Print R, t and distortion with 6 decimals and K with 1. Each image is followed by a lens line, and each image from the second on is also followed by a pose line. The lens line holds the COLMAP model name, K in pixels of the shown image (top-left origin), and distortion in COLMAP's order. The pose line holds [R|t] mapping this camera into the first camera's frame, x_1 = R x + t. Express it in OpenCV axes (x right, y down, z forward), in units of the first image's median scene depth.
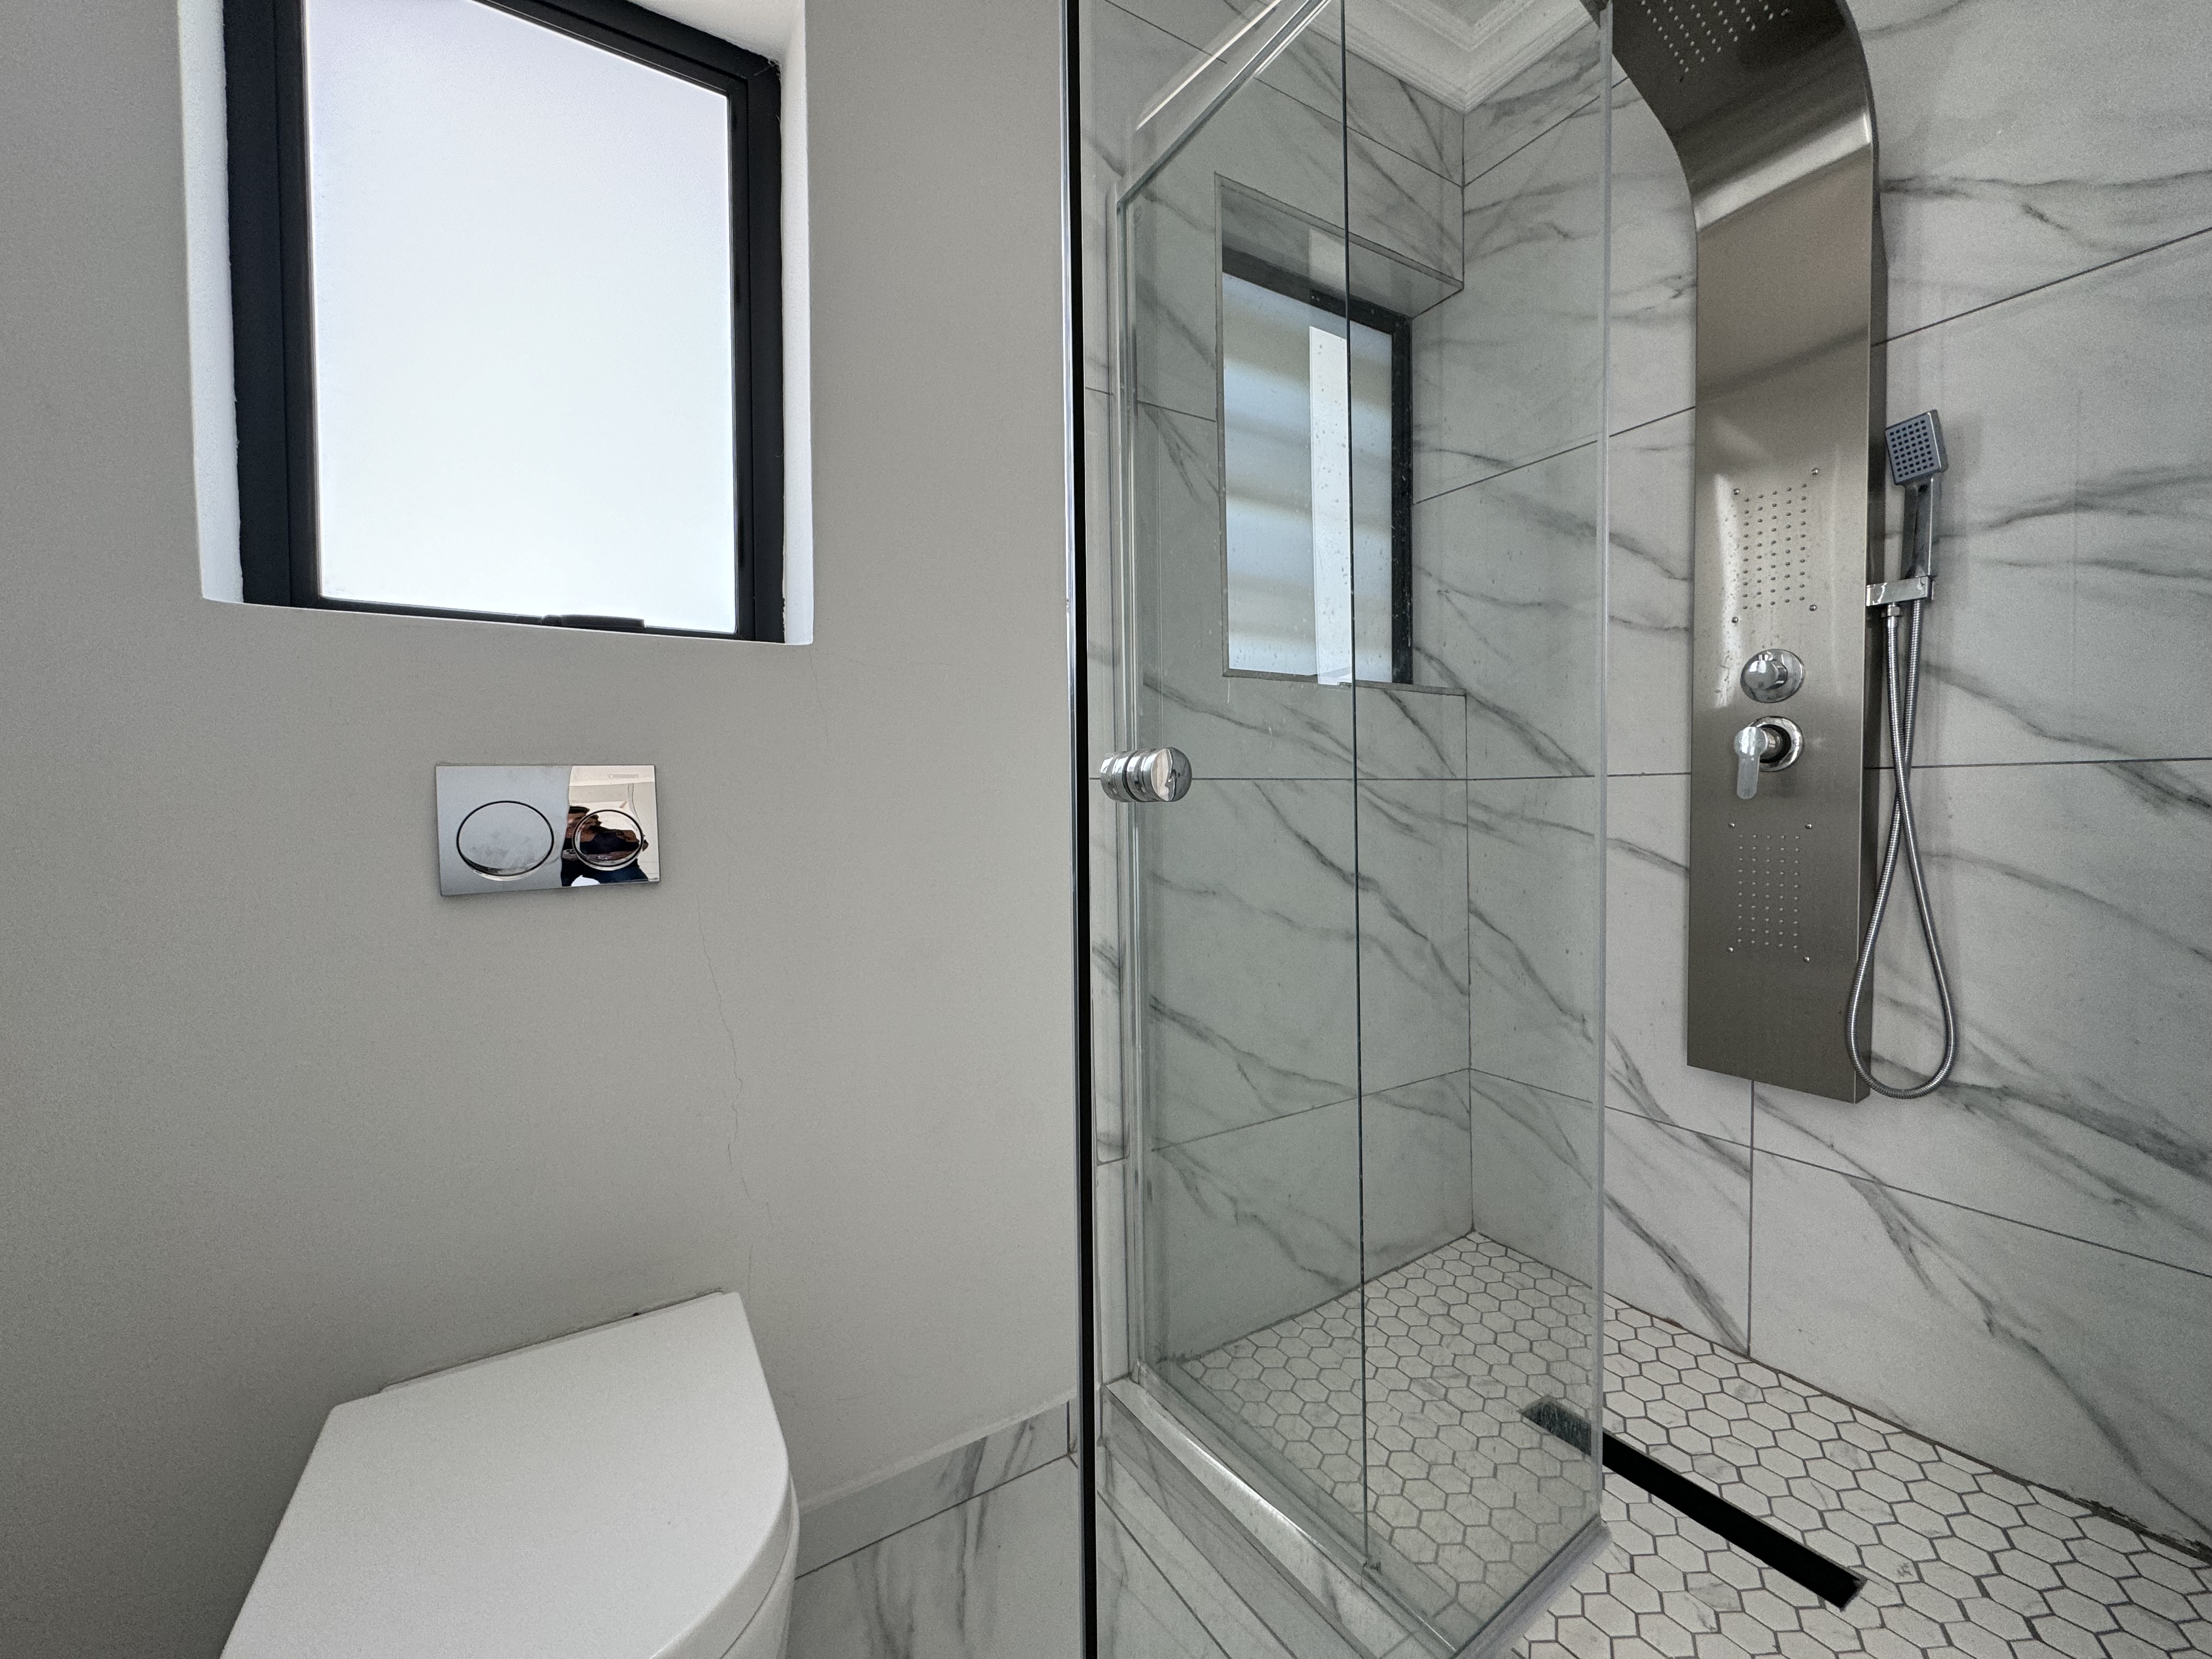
lens RADIAL K [[883.8, 0, 1103.1], [0, 883.8, 837.0], [0, 0, 1]] dist [-0.003995, 0.000573]
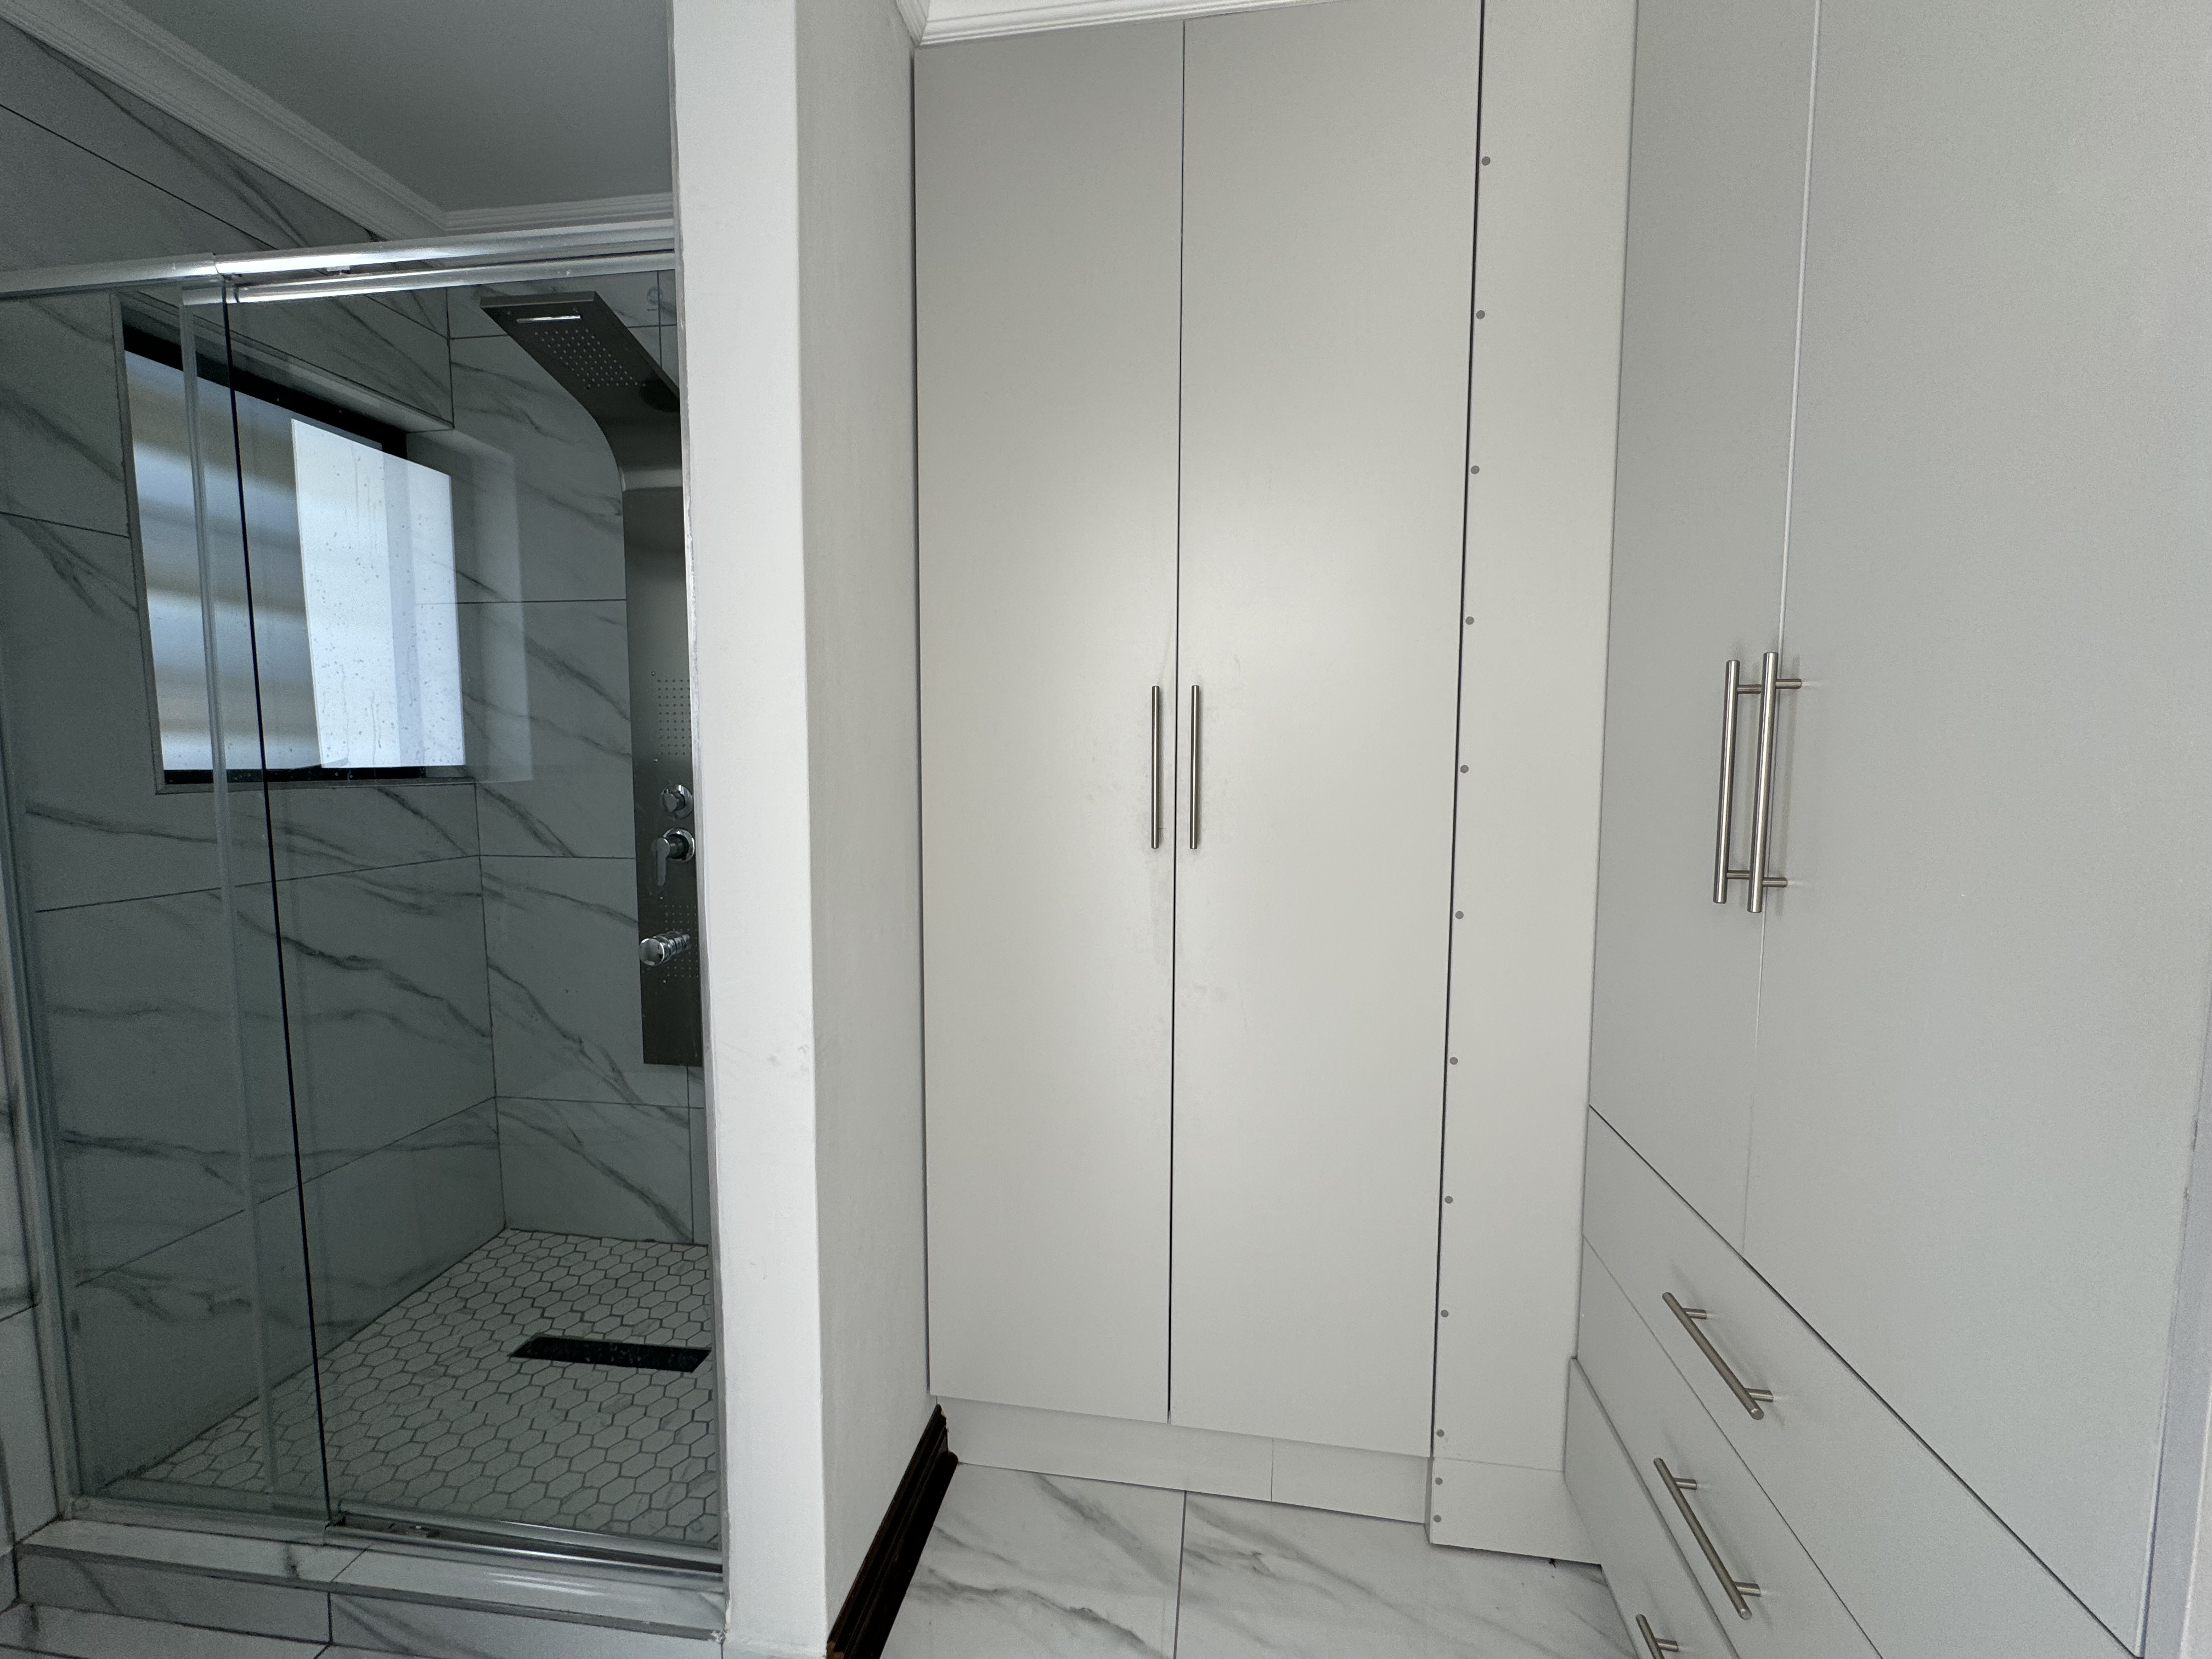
lens RADIAL K [[883.8, 0, 1109.2], [0, 883.8, 831.5], [0, 0, 1]] dist [-0.003995, 0.000573]
pose [[0.636709, -0.047978, 0.769610, 0.052936], [0.018410, 0.998724, 0.047031, -0.165396], [-0.770884, -0.015776, 0.636780, -0.476061]]
